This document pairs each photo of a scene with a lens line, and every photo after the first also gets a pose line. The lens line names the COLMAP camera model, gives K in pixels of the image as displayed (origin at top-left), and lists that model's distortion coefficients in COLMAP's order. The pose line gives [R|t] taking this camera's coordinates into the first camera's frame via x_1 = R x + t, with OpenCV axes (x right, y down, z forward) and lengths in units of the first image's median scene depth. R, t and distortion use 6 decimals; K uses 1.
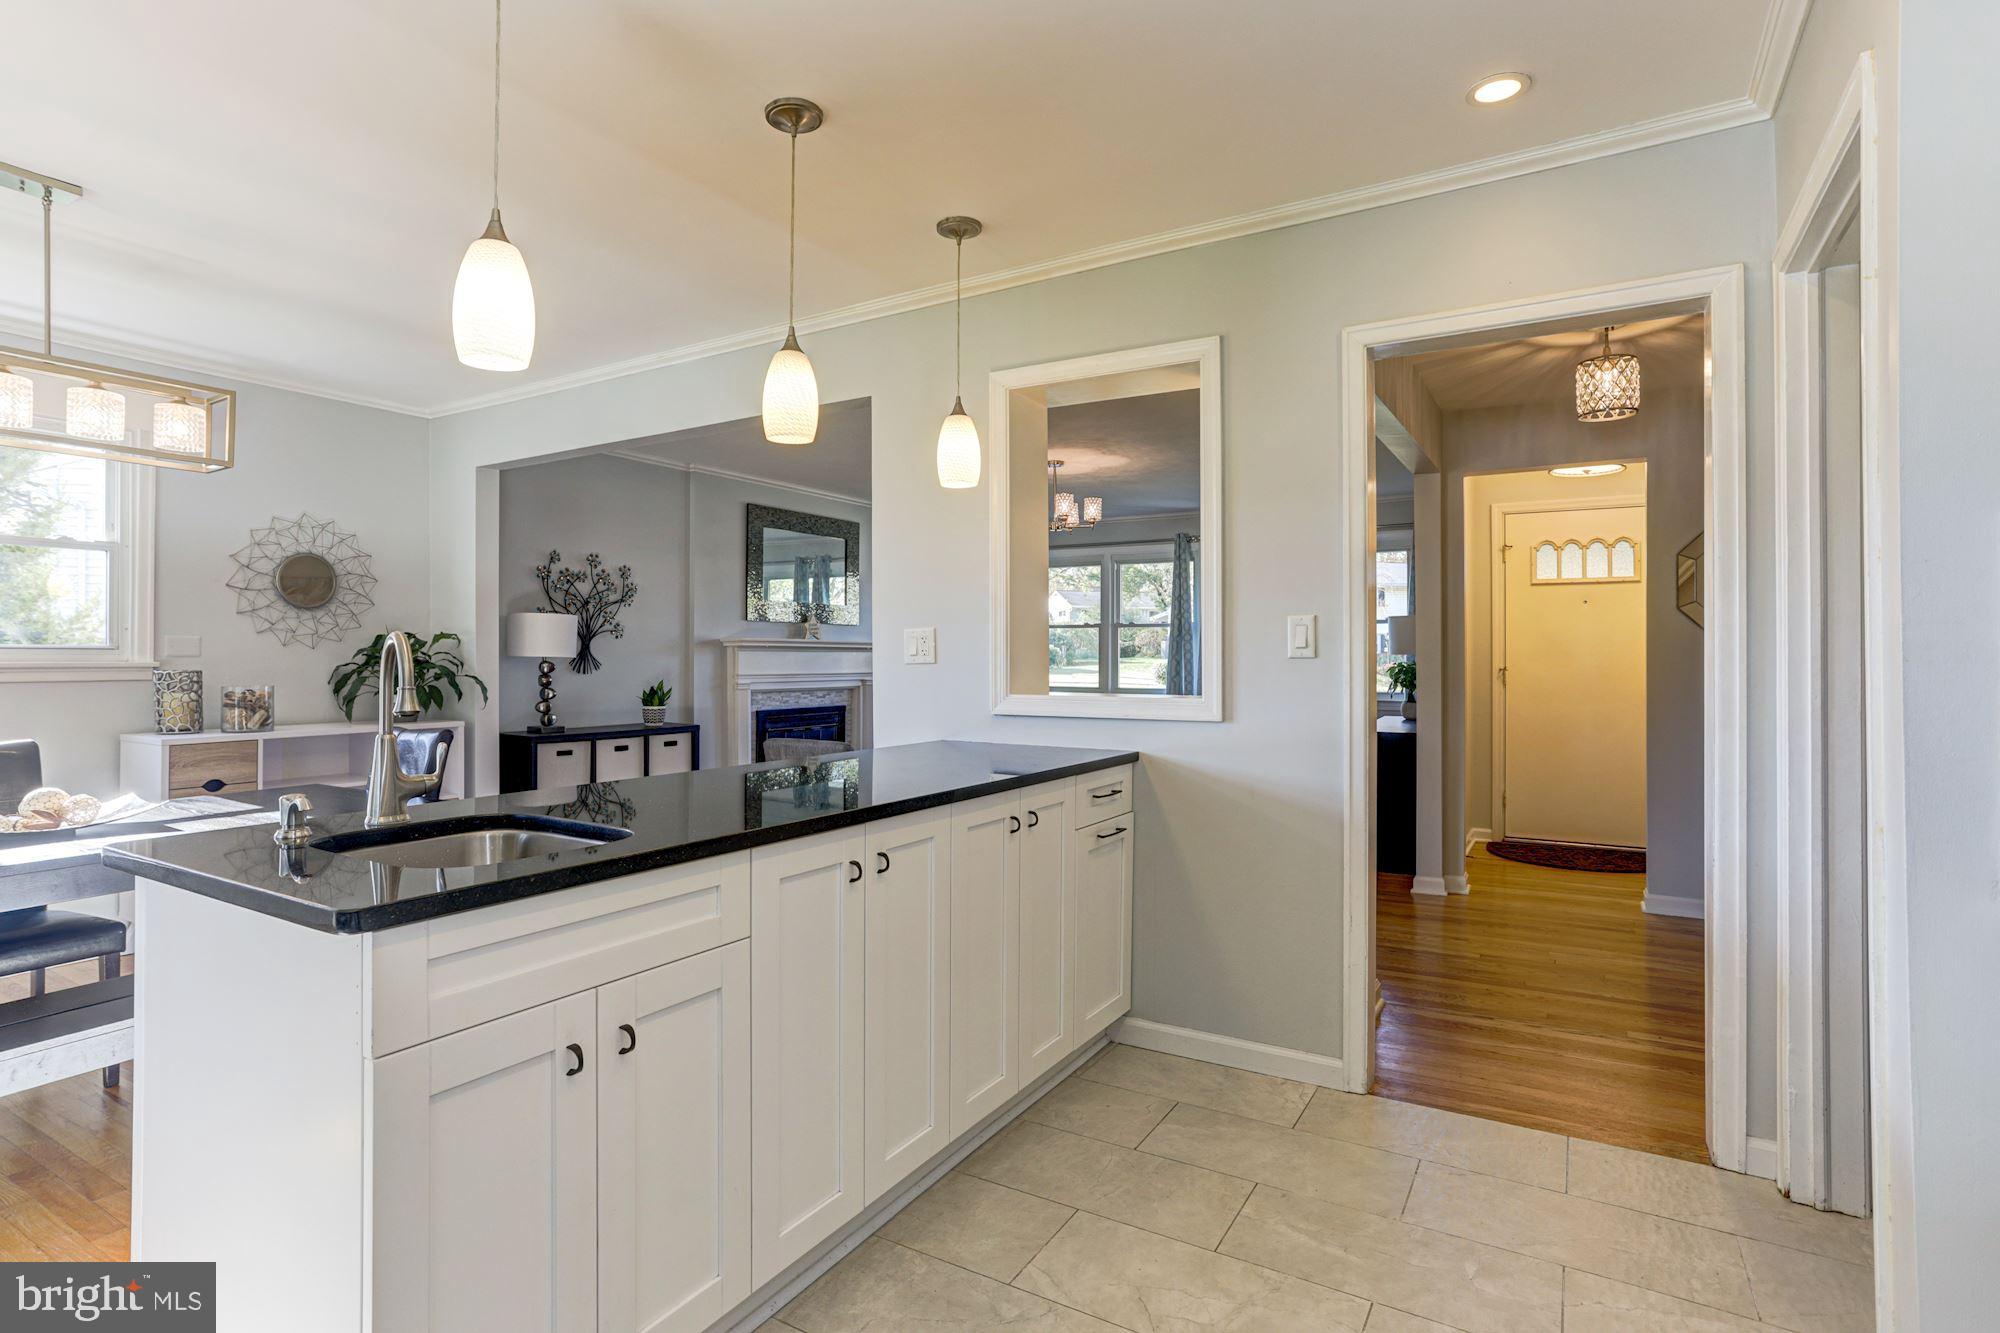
lens RADIAL K [[997.6, 0, 982.9], [0, 997.6, 660.5], [0, 0, 1]] dist [-0.032941, 0.012622]
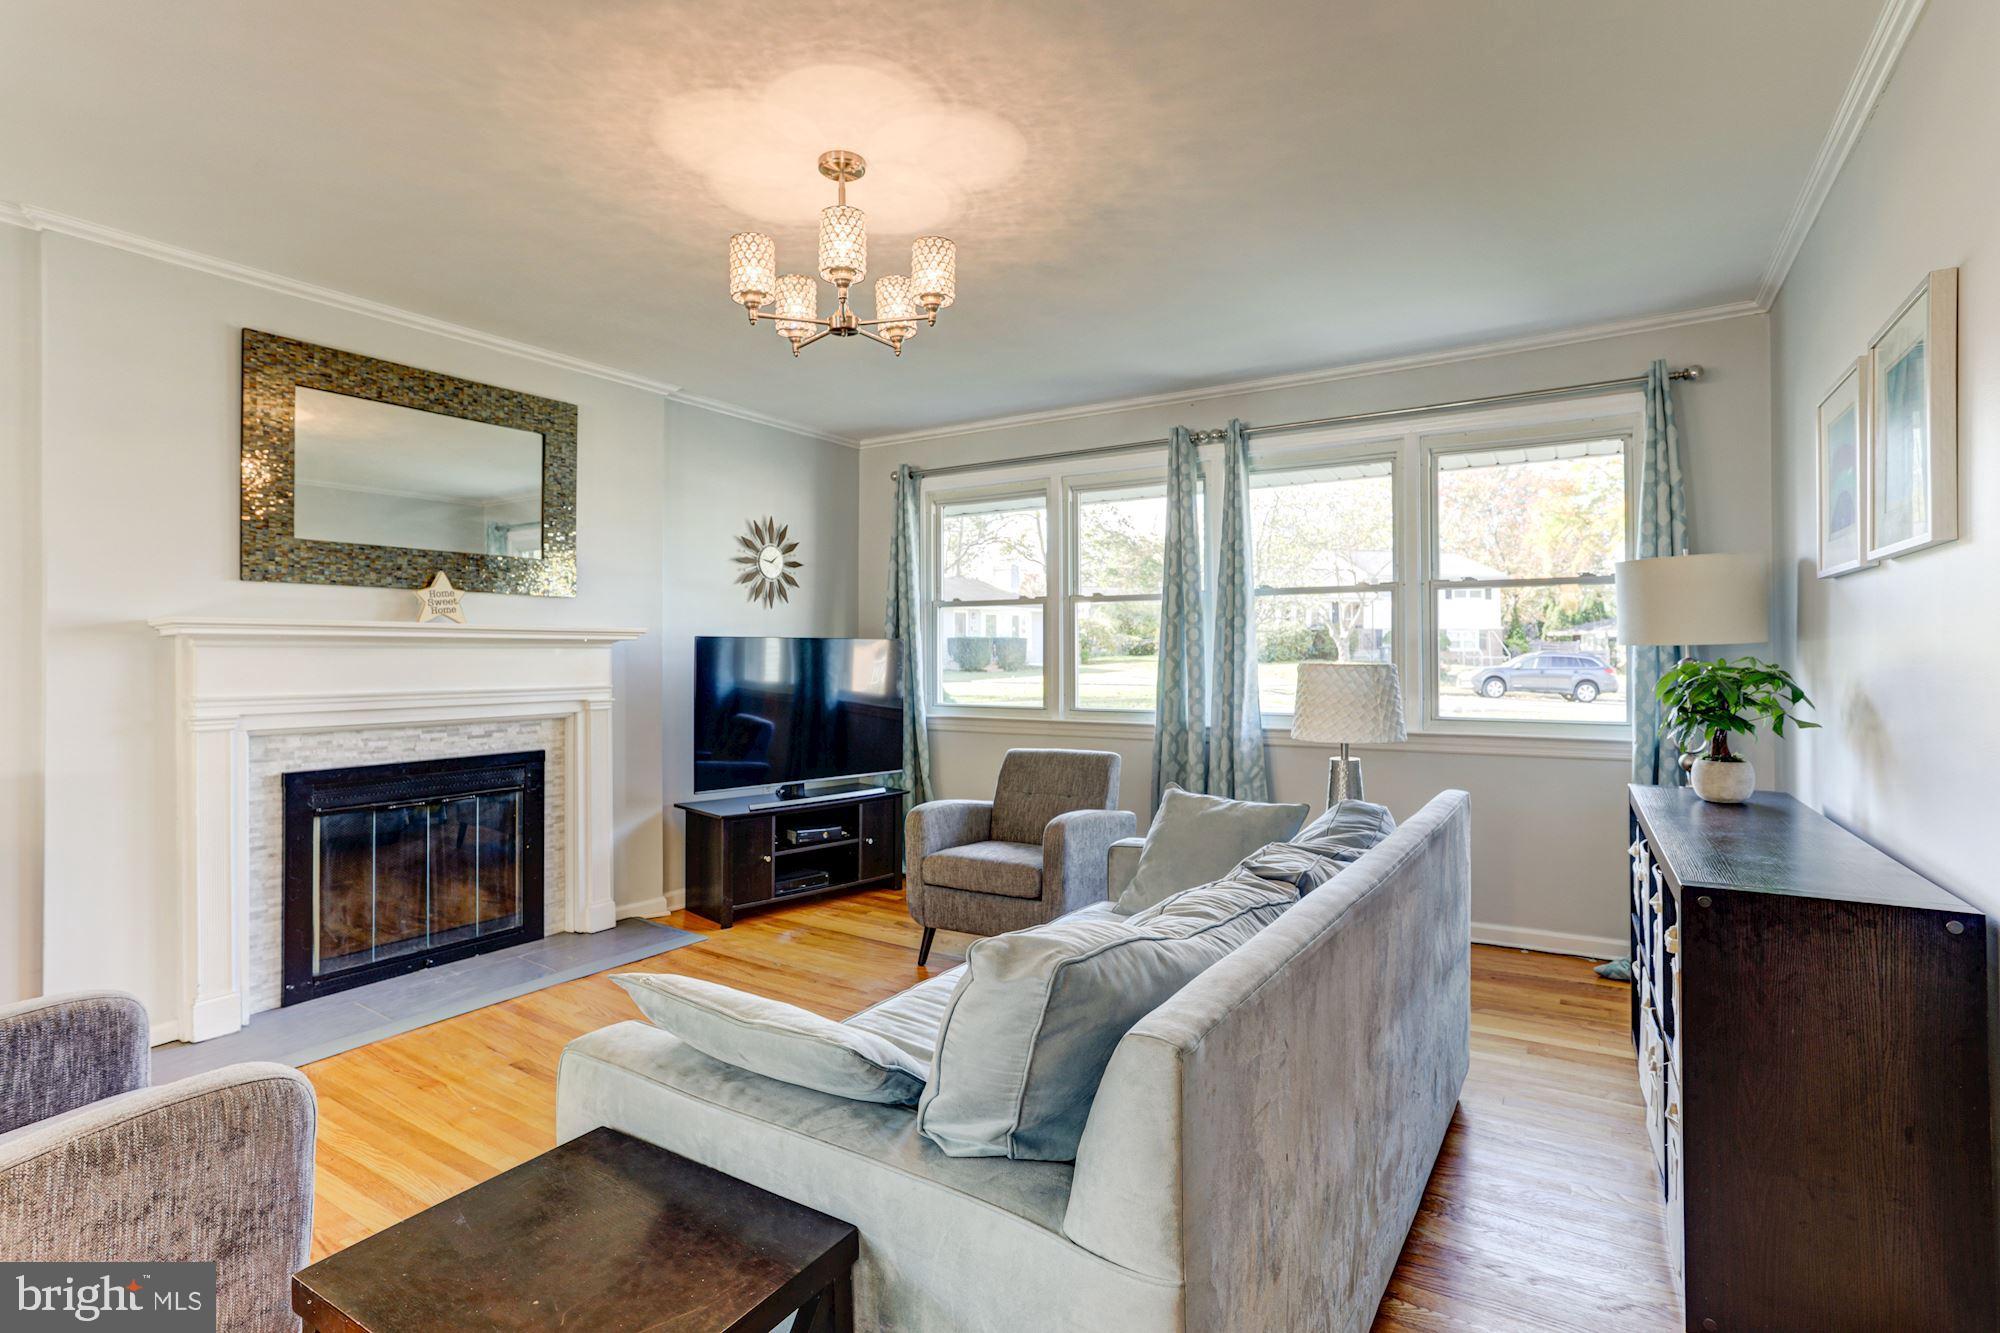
lens RADIAL K [[997.6, 0, 988.2], [0, 997.6, 653.8], [0, 0, 1]] dist [-0.032941, 0.012622]
pose [[0.999911, -0.008400, -0.010373, 0.138341], [0.008343, 0.999950, -0.005493, -0.001005], [0.010418, 0.005406, 0.999931, 0.640320]]
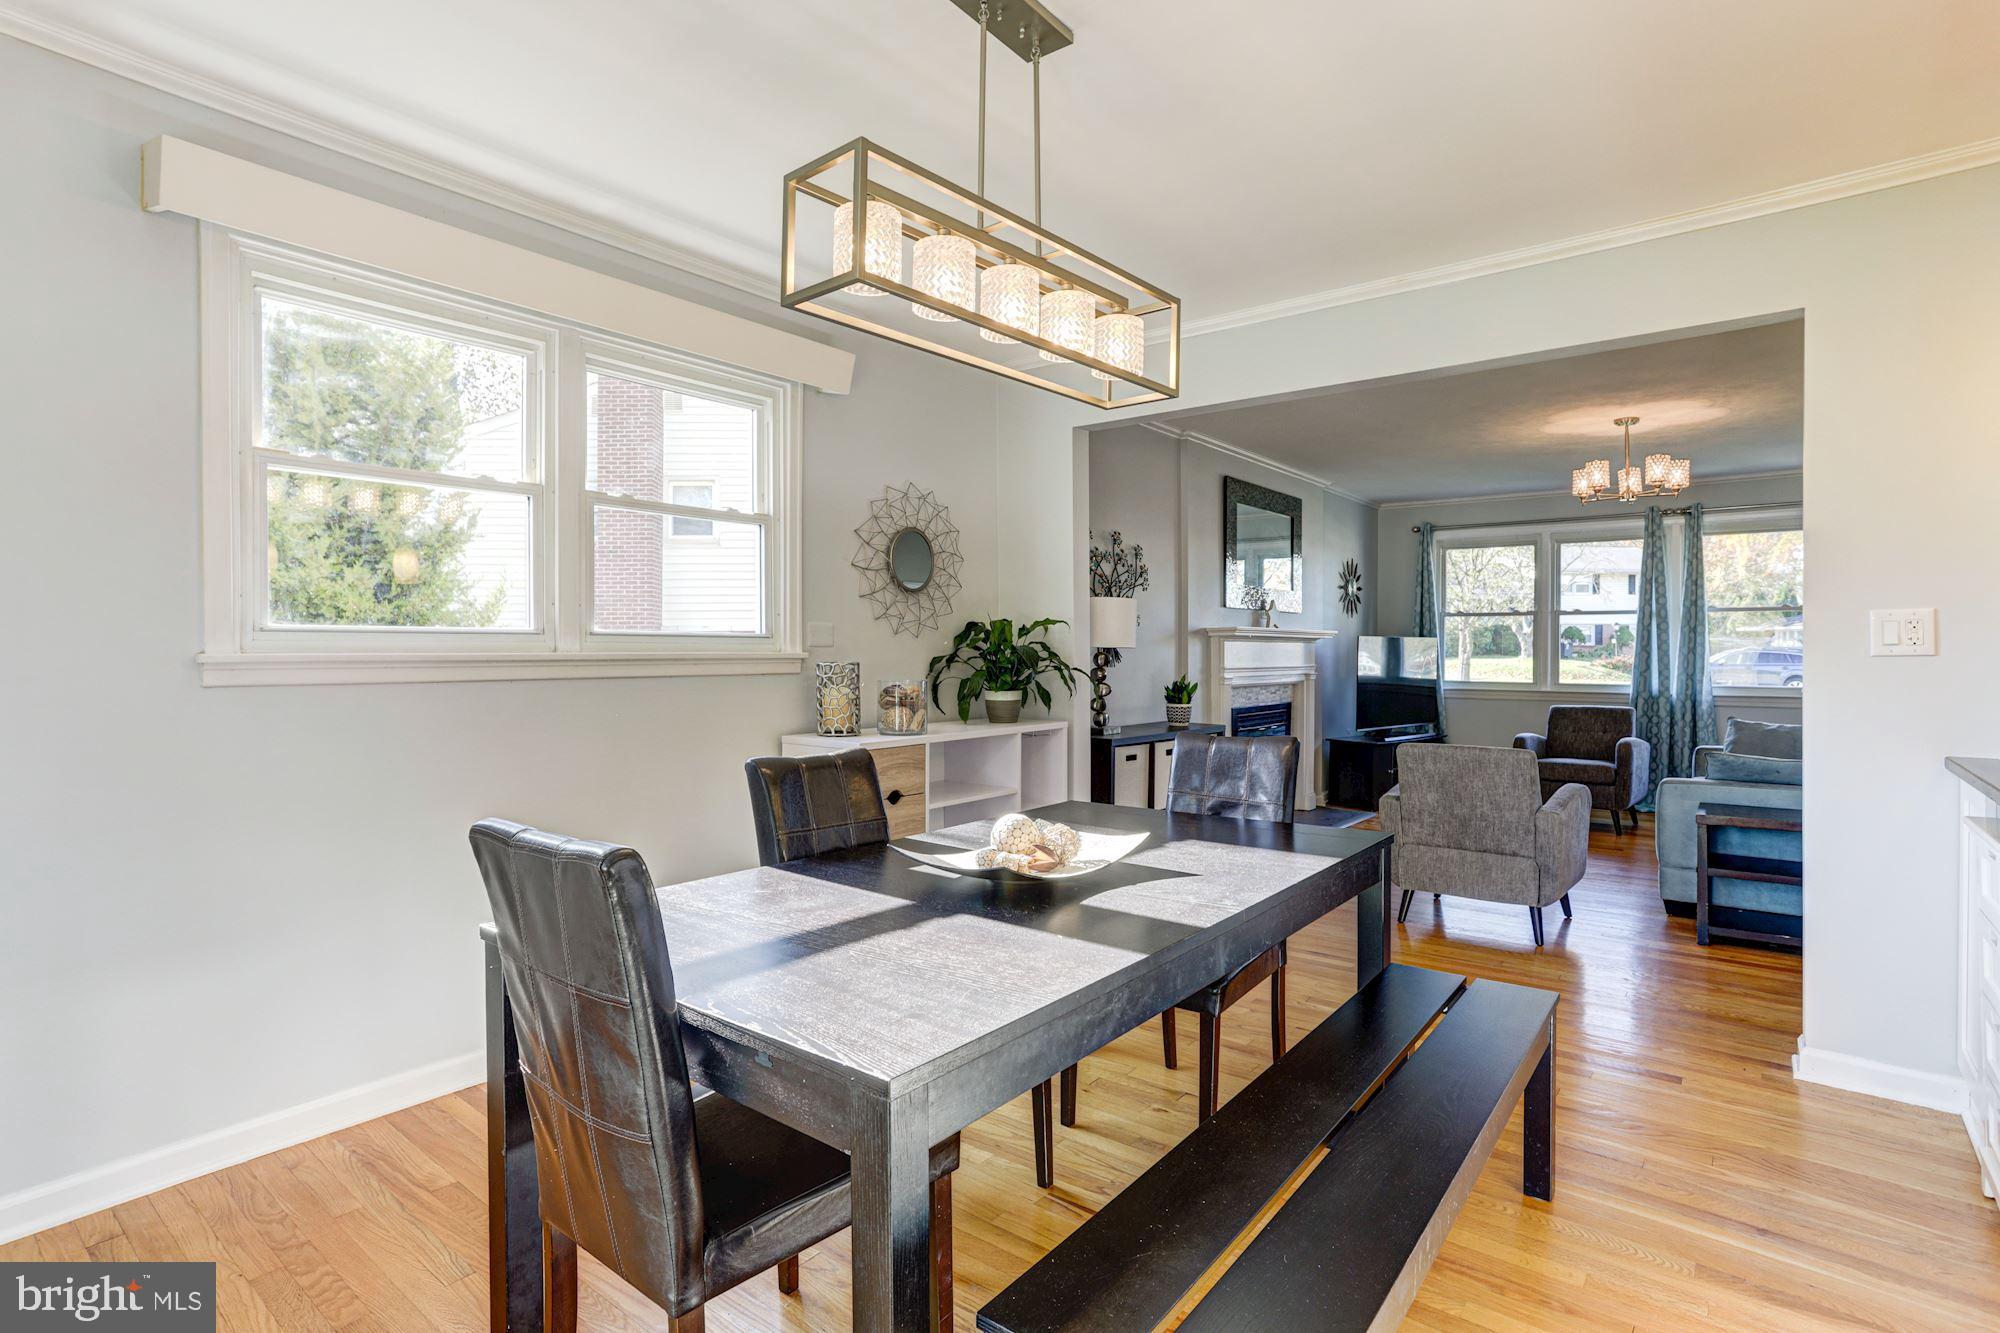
lens RADIAL K [[997.6, 0, 993.9], [0, 997.6, 667.2], [0, 0, 1]] dist [-0.032941, 0.012622]
pose [[0.994023, 0.001660, -0.109156, -0.406428], [-0.000024, 0.999888, 0.014995, 0.000618], [0.109168, -0.014902, 0.993912, 0.103634]]
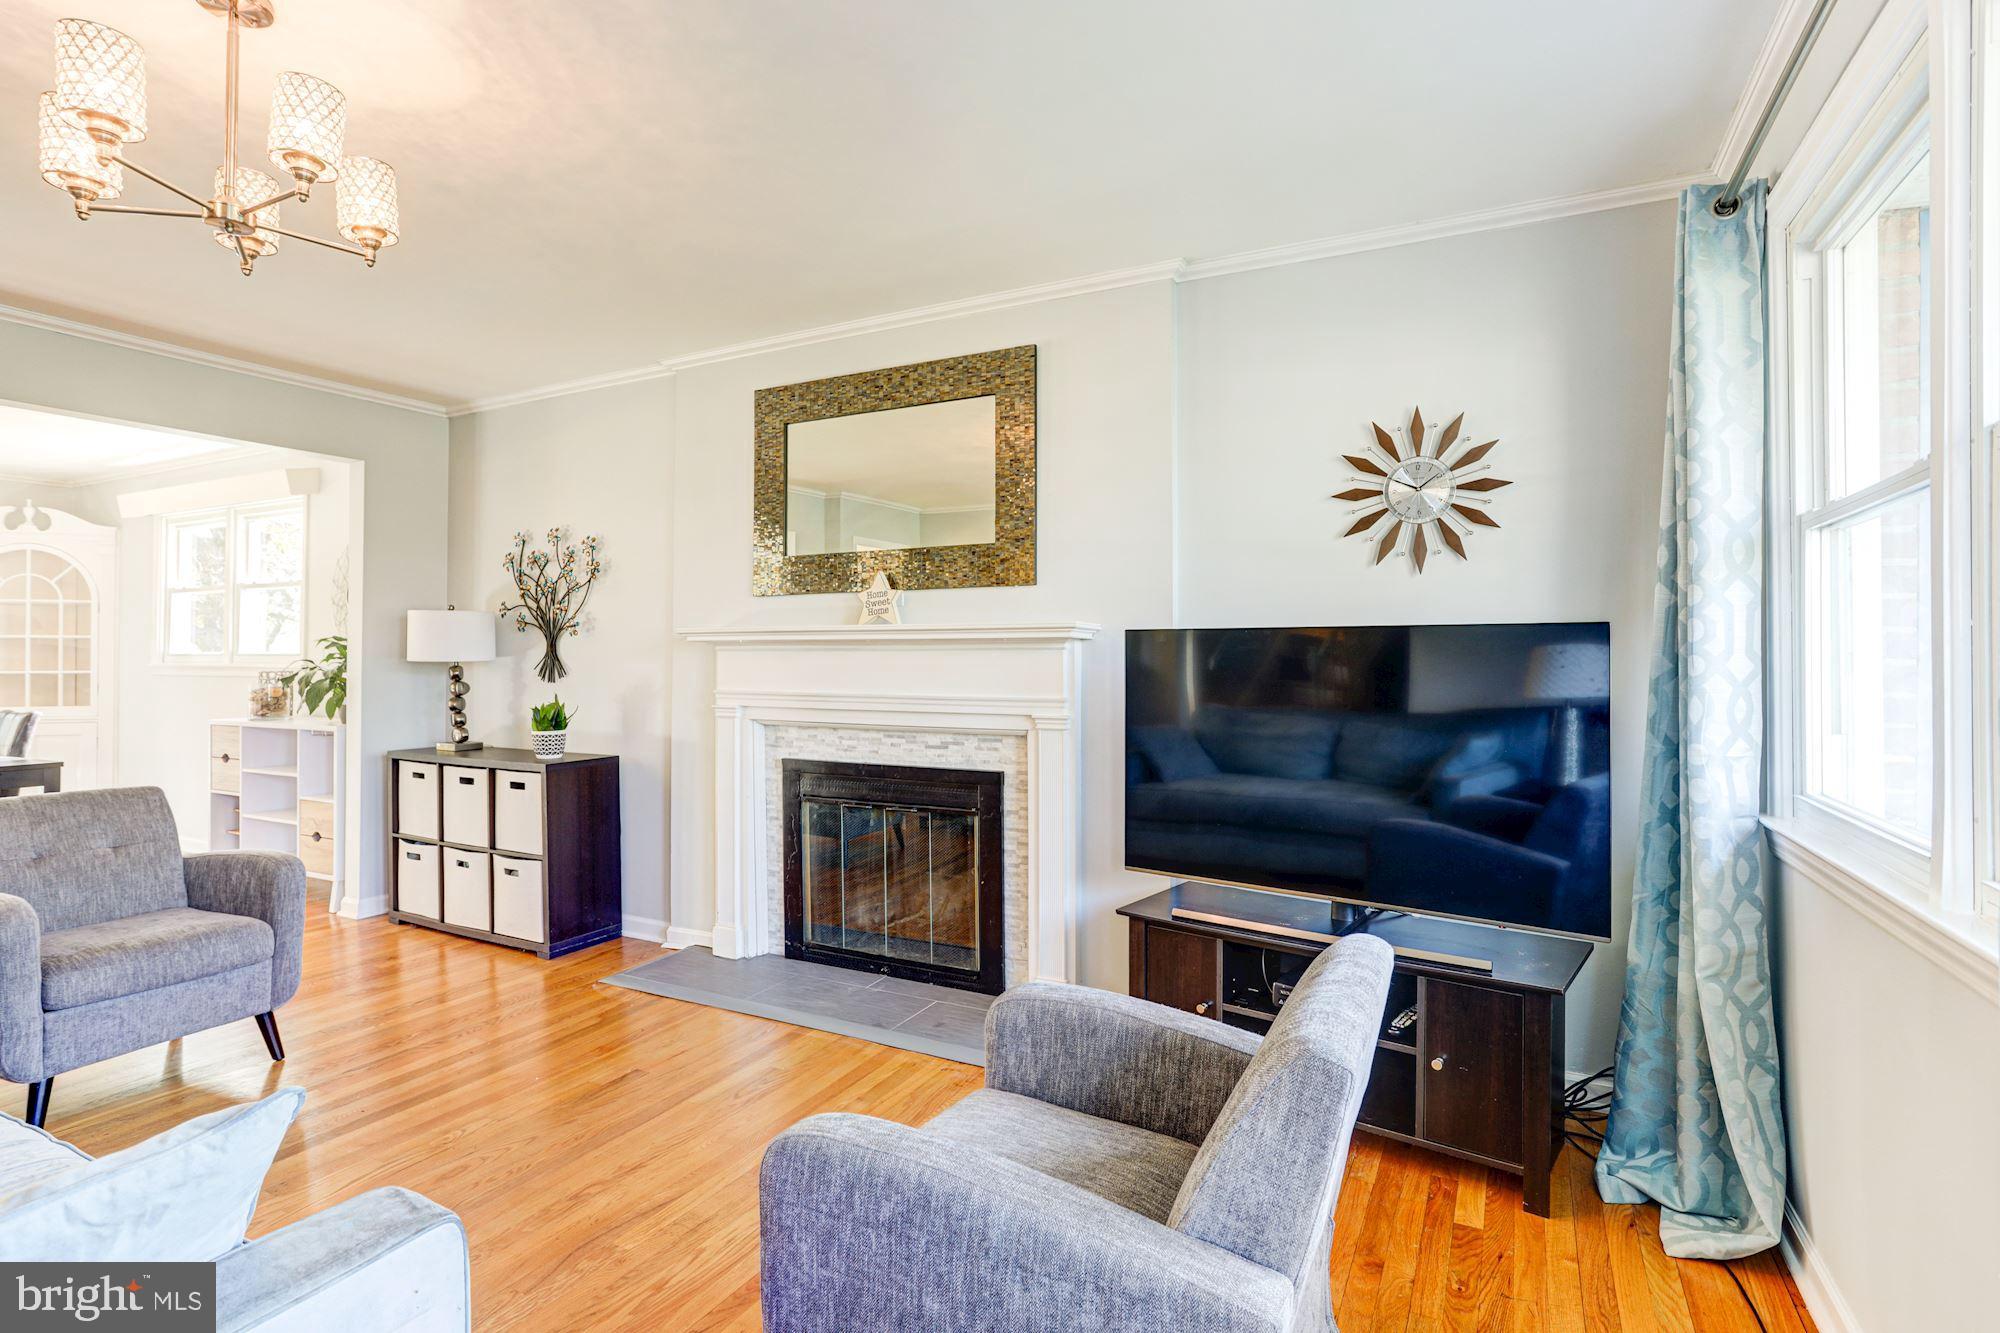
lens RADIAL K [[997.6, 0, 982.0], [0, 997.6, 659.3], [0, 0, 1]] dist [-0.032941, 0.012622]
pose [[0.062001, -0.004540, -0.998066, 0.404915], [-0.006122, 0.999969, -0.004929, -0.003061], [0.998057, 0.006416, 0.061971, 1.294140]]
